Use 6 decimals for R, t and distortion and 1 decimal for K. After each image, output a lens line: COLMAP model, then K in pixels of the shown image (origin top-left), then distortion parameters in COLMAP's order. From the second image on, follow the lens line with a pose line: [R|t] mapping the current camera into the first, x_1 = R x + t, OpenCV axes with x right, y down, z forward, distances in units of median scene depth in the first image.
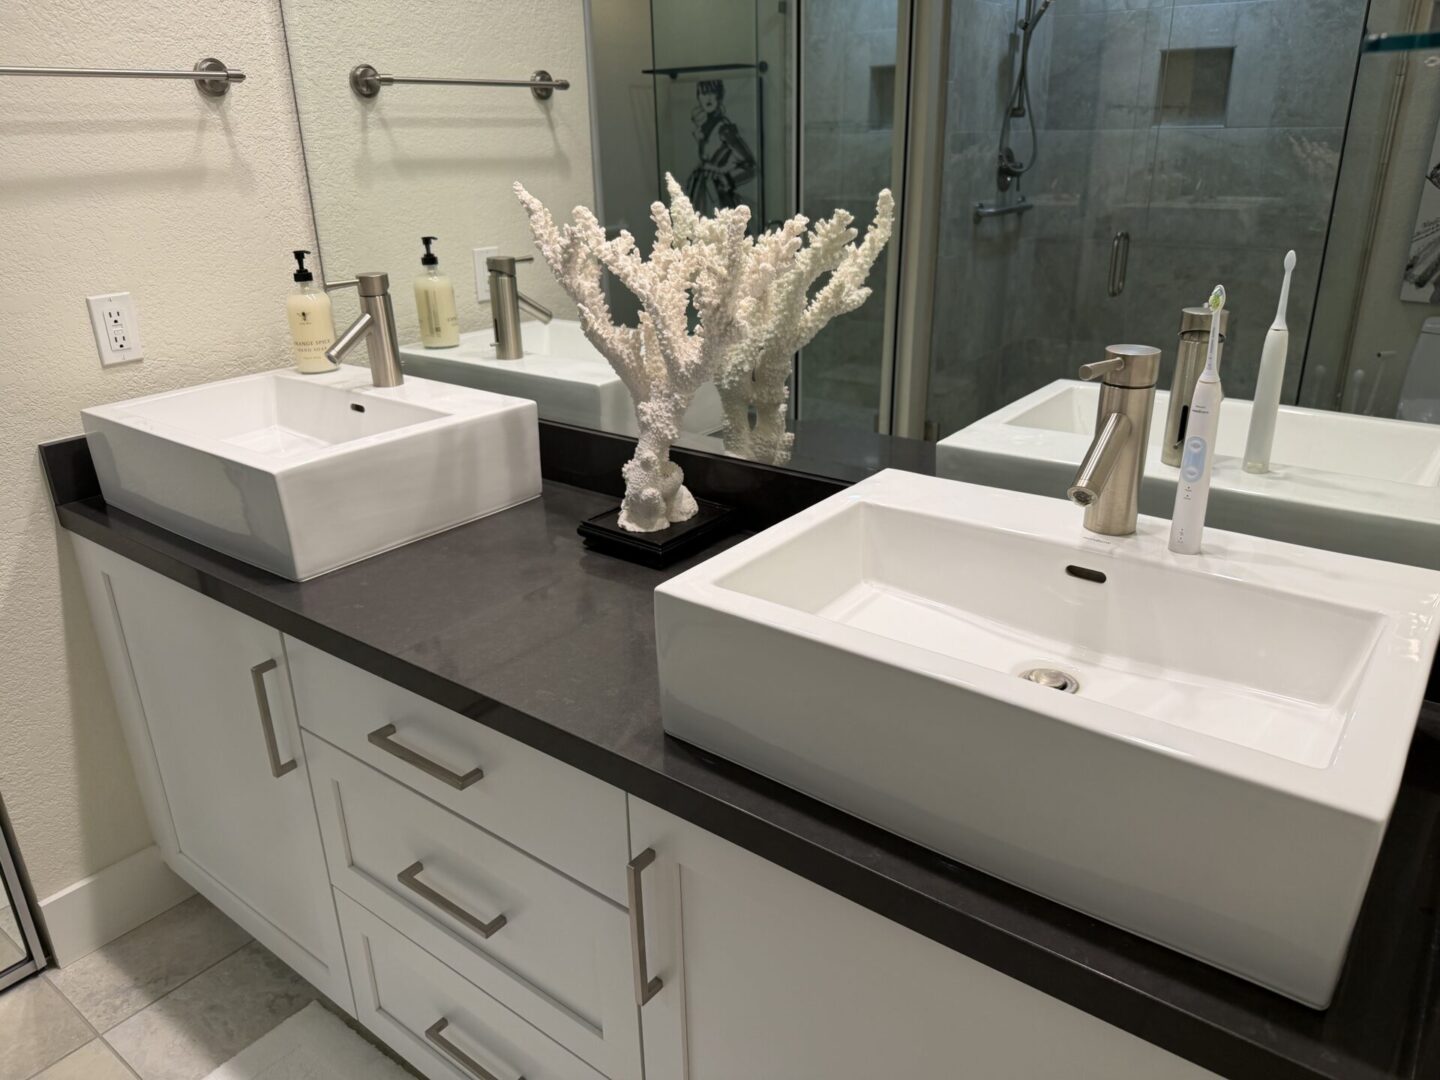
lens RADIAL K [[1030.8, 0, 729.3], [0, 1030.8, 543.0], [0, 0, 1]] dist [0.012103, -0.029961]
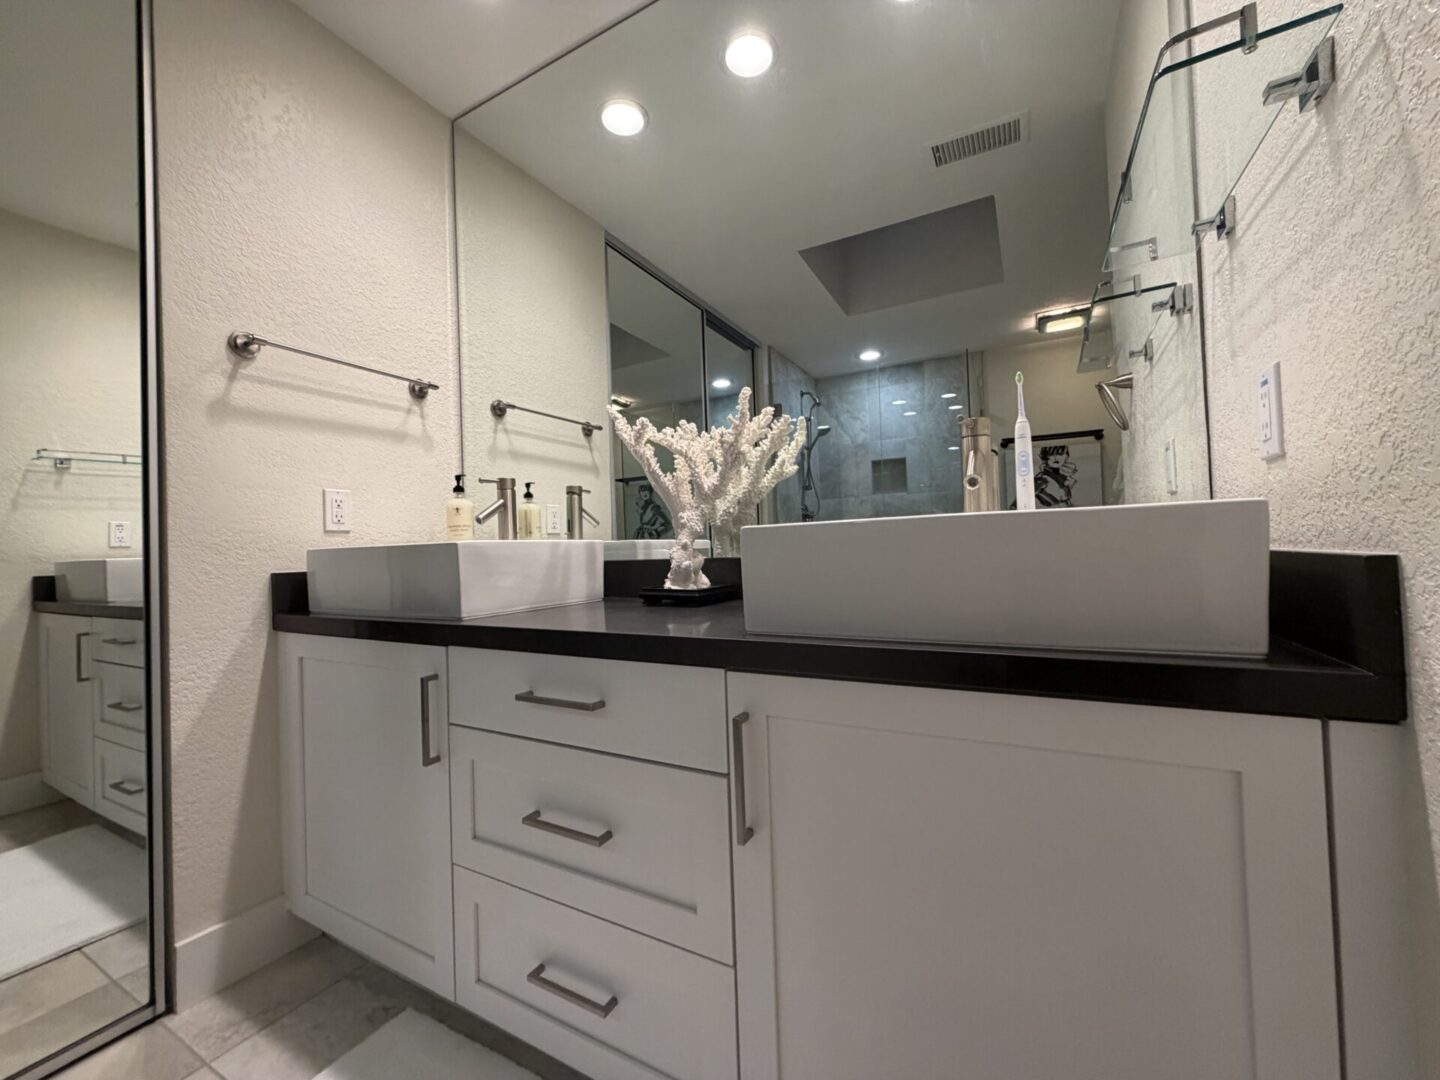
lens RADIAL K [[577.2, 0, 717.7], [0, 577.2, 539.0], [0, 0, 1]] dist [0.000425, -0.001782]
pose [[0.989578, -0.011995, 0.143498, -0.127242], [0.067099, 0.920134, -0.385812, 0.215969], [-0.127410, 0.391419, 0.911349, 0.105925]]
